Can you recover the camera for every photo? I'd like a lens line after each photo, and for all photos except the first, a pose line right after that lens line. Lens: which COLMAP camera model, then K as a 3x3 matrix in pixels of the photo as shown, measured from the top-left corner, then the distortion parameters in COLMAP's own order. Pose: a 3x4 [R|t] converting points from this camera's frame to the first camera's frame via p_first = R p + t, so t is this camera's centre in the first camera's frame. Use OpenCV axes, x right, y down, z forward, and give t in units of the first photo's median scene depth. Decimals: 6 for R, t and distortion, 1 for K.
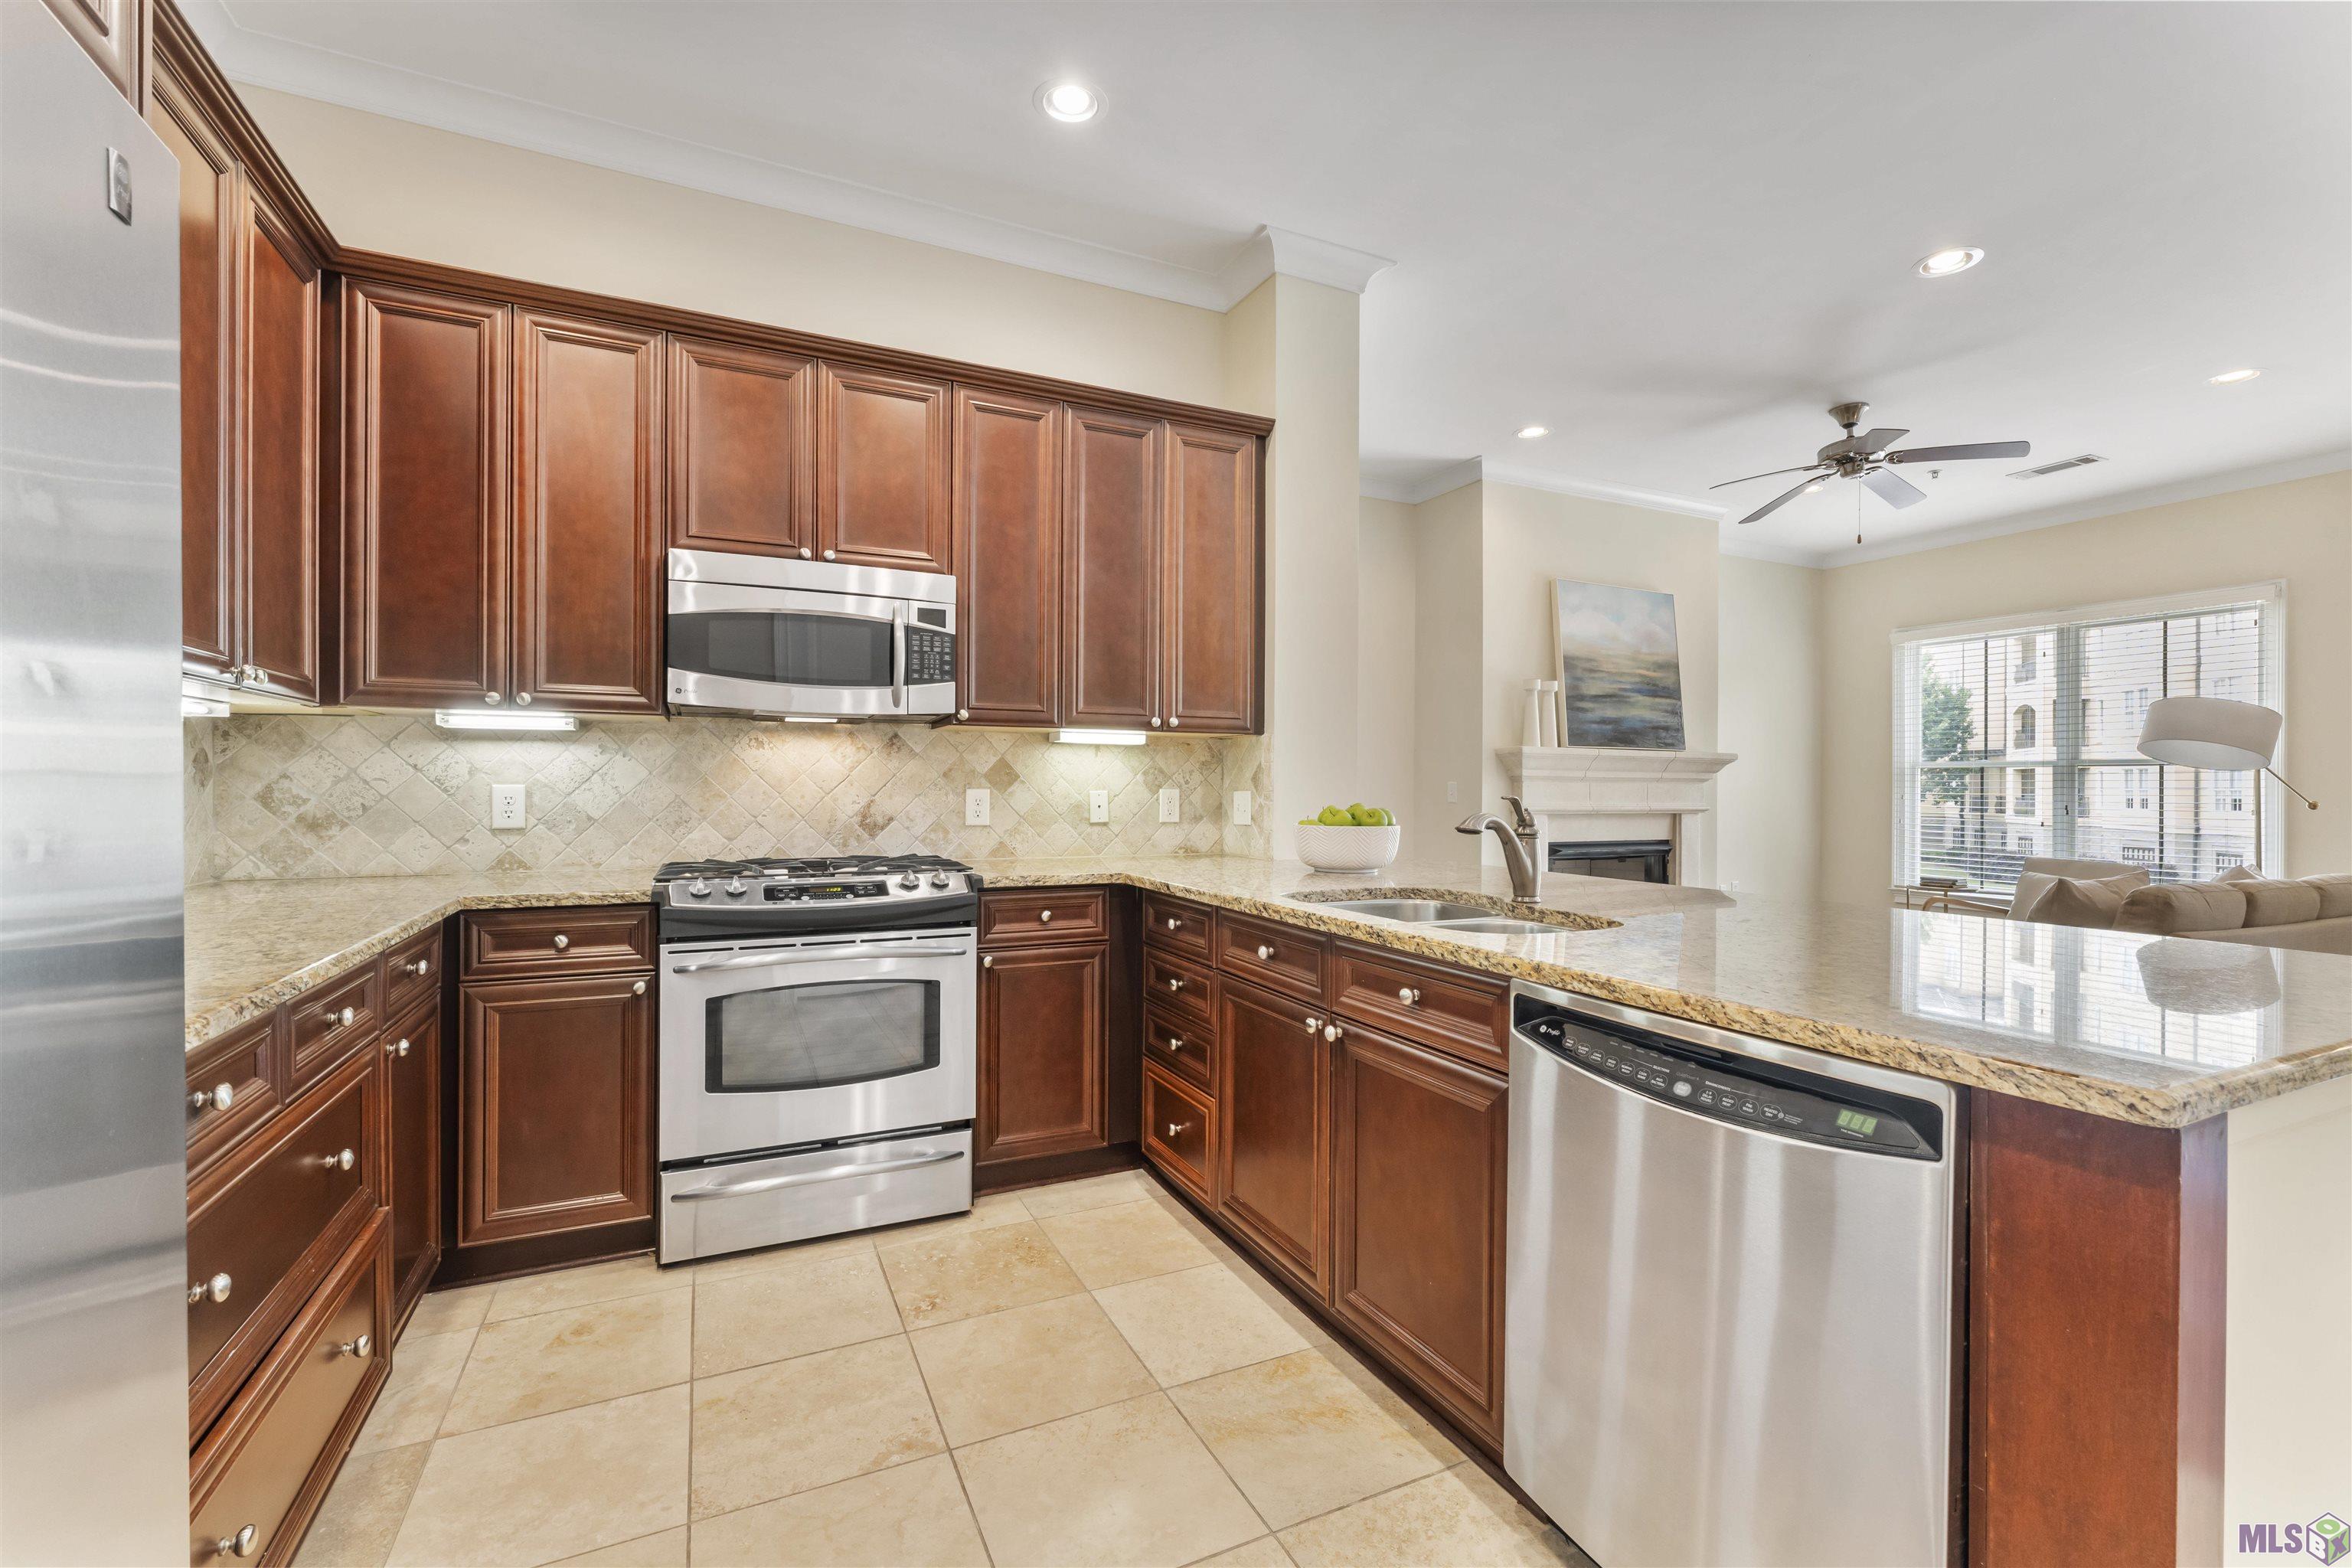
lens RADIAL K [[1010.0, 0, 1176.0], [0, 1010.0, 784.0], [0, 0, 1]] dist [0.000903, 0.000020]
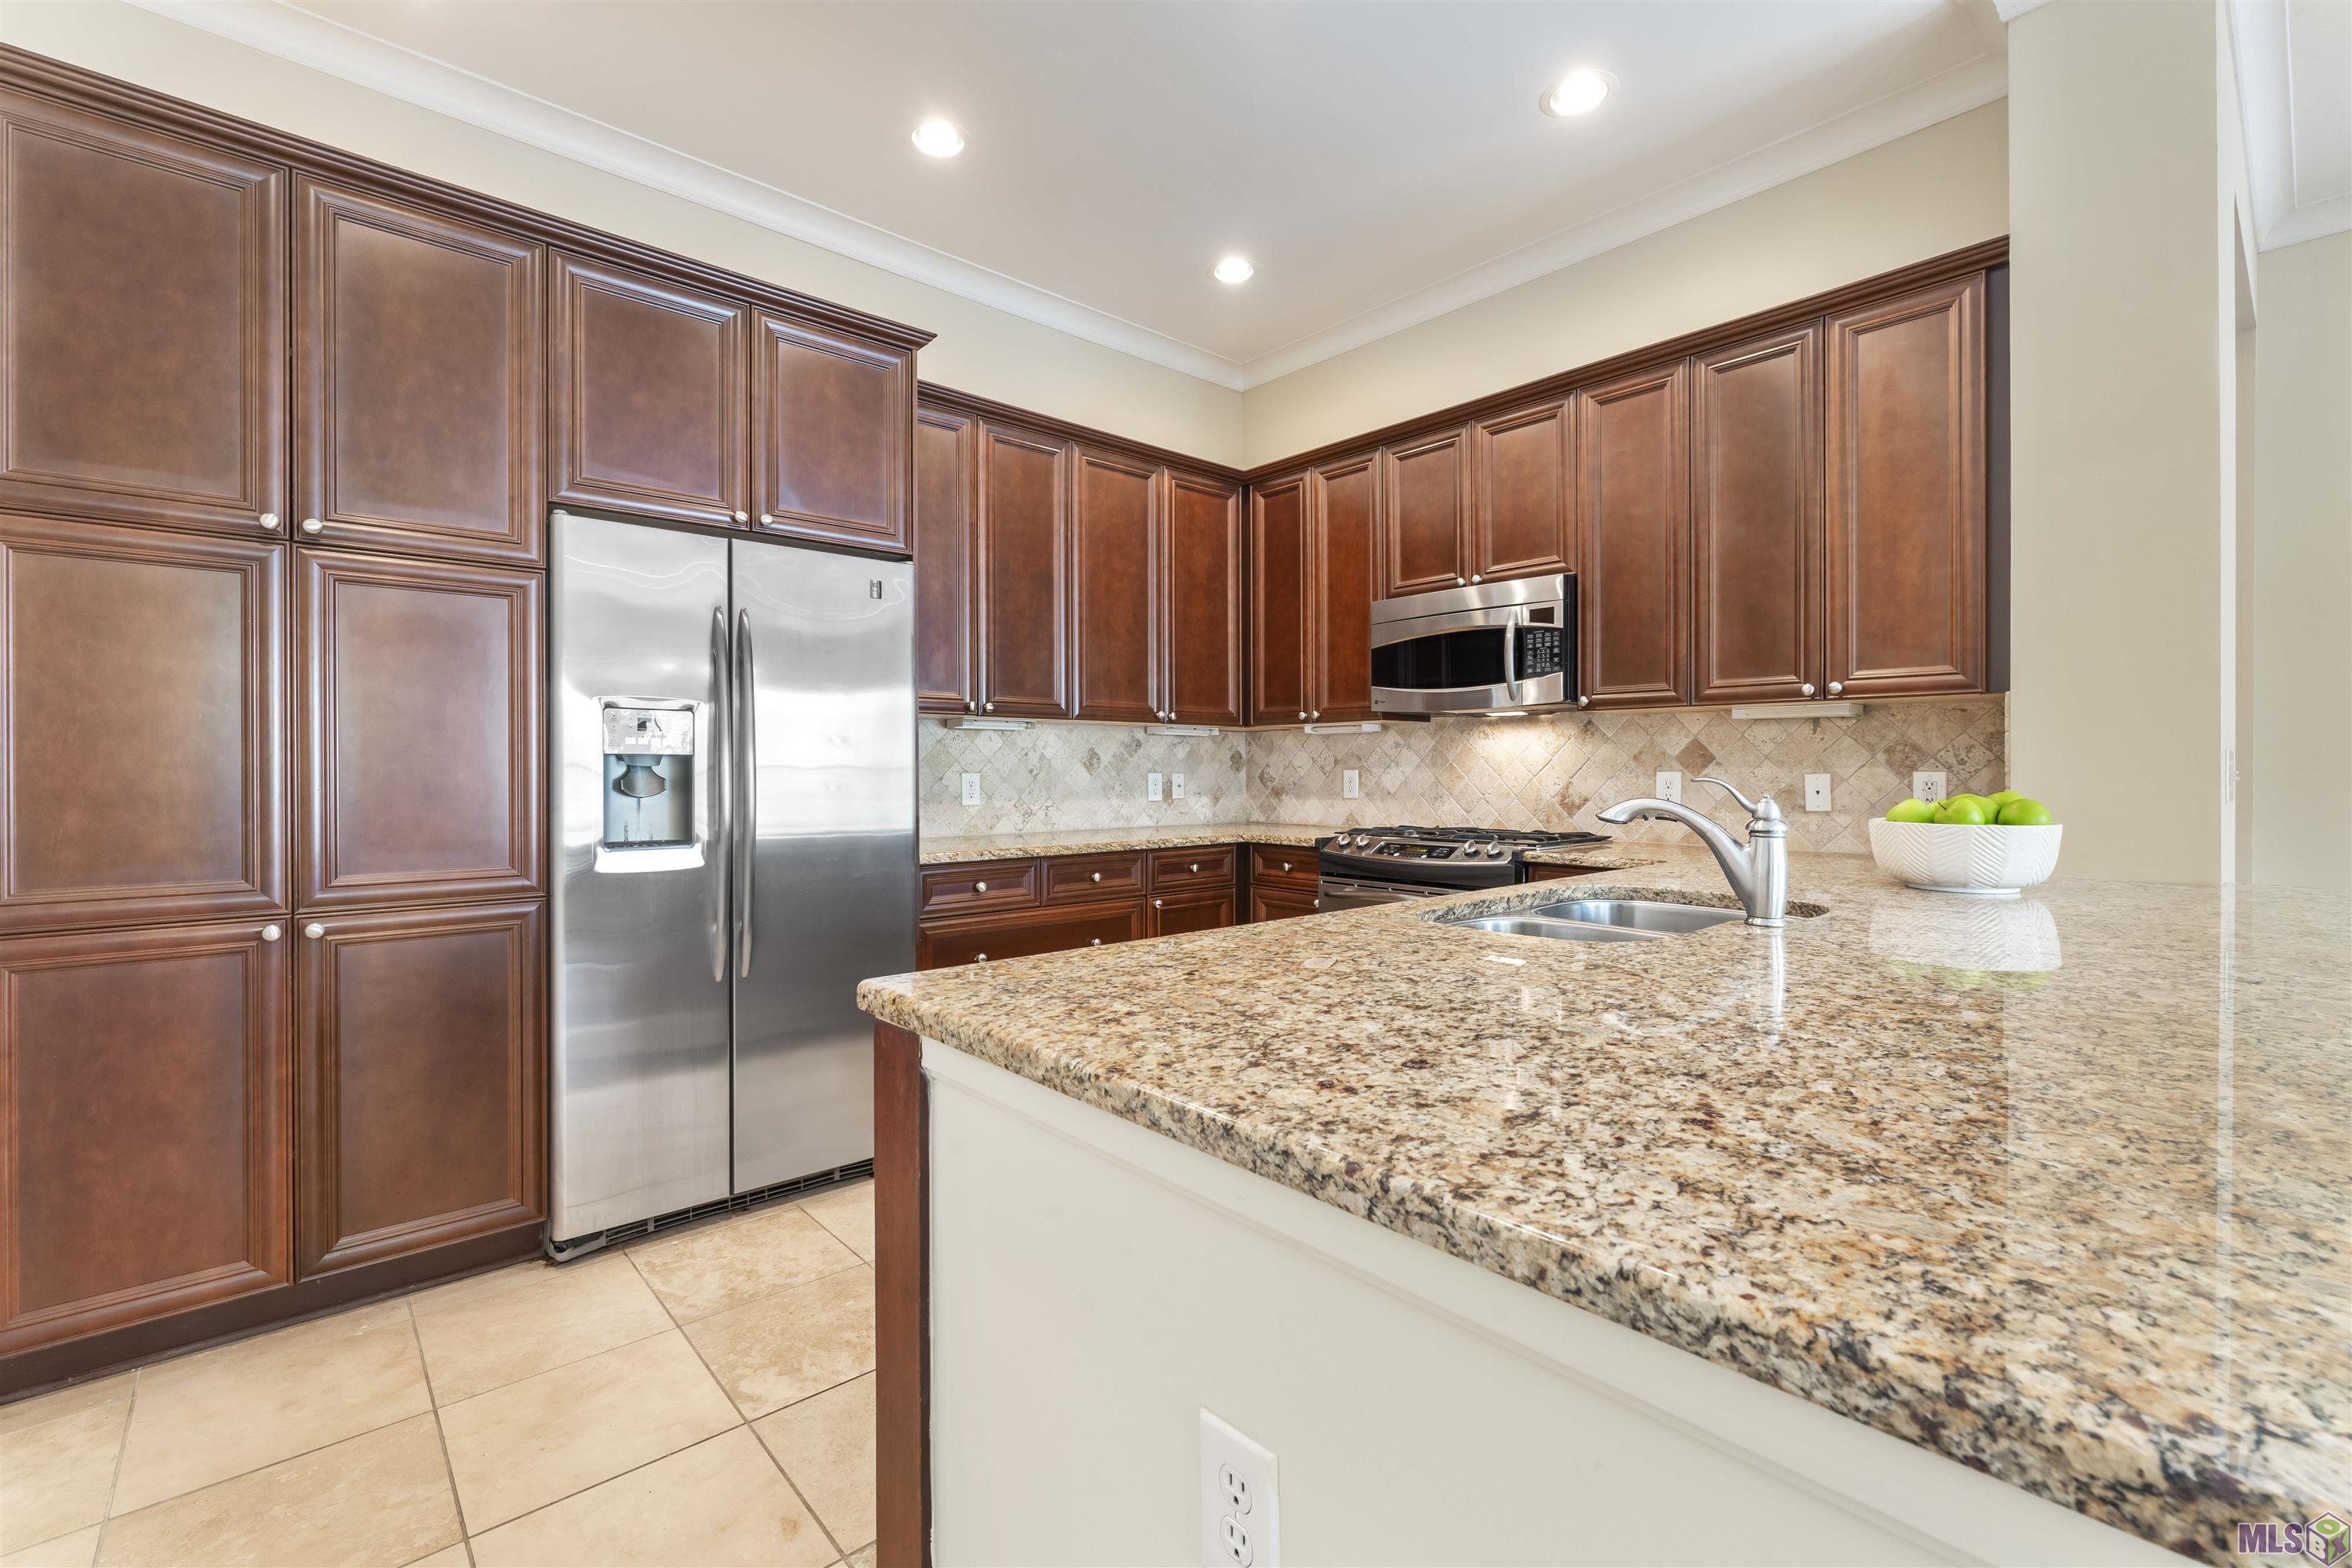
lens RADIAL K [[1007.8, 0, 1177.9], [0, 1007.8, 766.8], [0, 0, 1]] dist [-0.000233, 0.000000]
pose [[0.279311, -0.008267, -0.960165, 0.652611], [0.002865, 0.999966, -0.007777, 0.006878], [0.960196, -0.000578, 0.279325, 0.287870]]
